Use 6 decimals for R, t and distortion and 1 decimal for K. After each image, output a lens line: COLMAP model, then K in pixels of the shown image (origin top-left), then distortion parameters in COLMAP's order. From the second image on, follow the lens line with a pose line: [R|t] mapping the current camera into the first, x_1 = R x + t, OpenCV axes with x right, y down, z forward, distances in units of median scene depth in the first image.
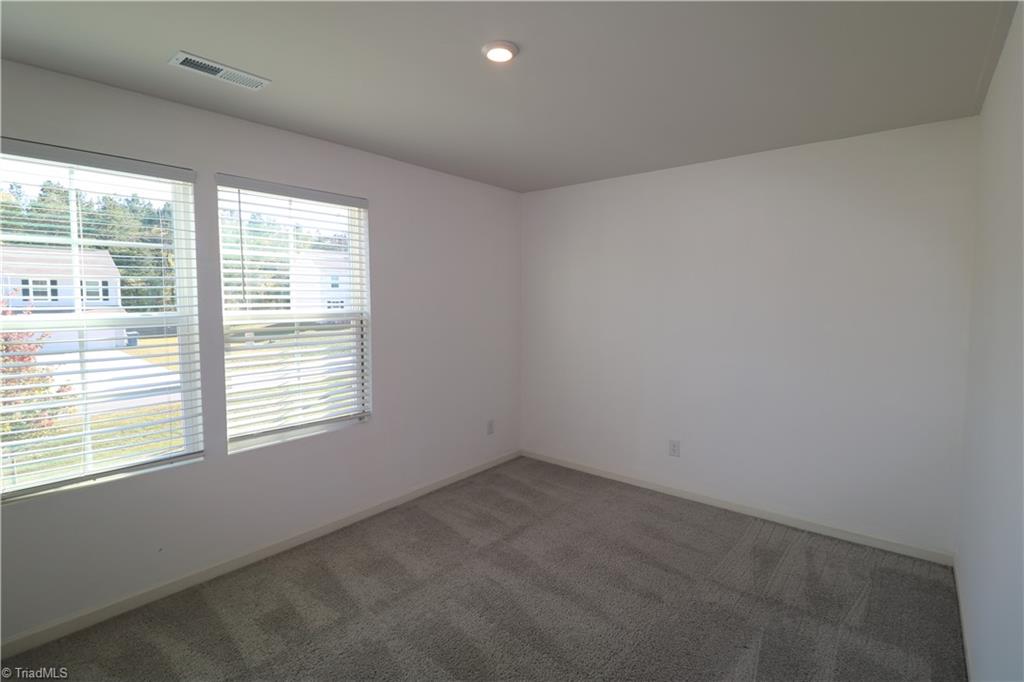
lens RADIAL K [[471.5, 0, 530.8], [0, 471.5, 328.3], [0, 0, 1]] dist [-0.014392, -0.001277]
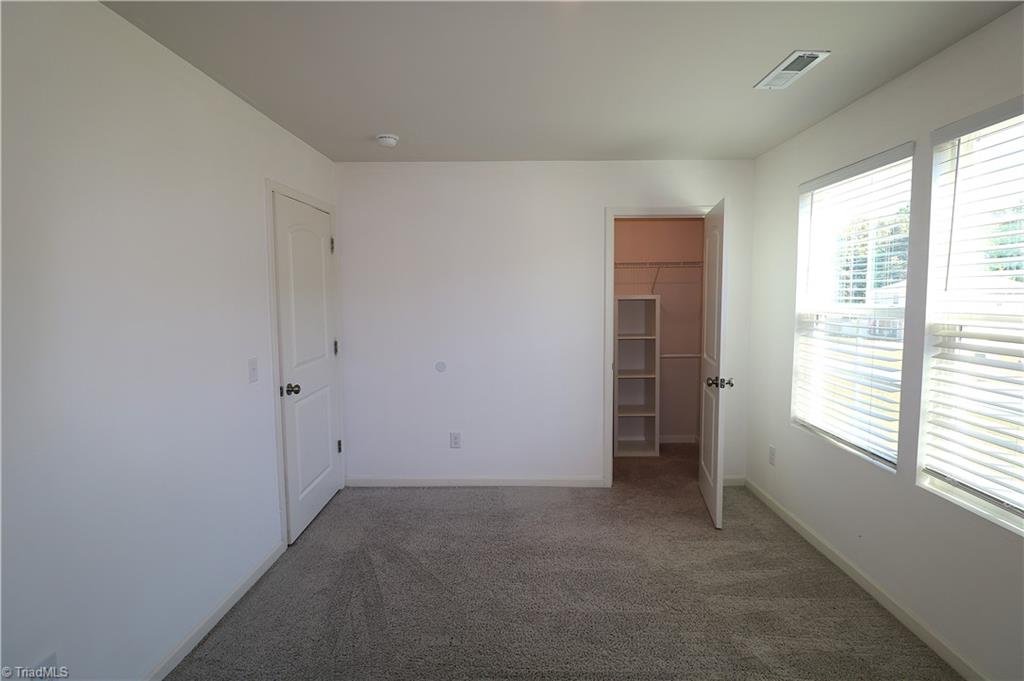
lens RADIAL K [[471.5, 0, 530.8], [0, 471.5, 327.8], [0, 0, 1]] dist [-0.014392, -0.001277]
pose [[-0.761824, 0.045638, -0.646174, 0.375710], [-0.044503, 0.991471, 0.122494, -0.067458], [0.646254, 0.122076, -0.753295, 1.190548]]
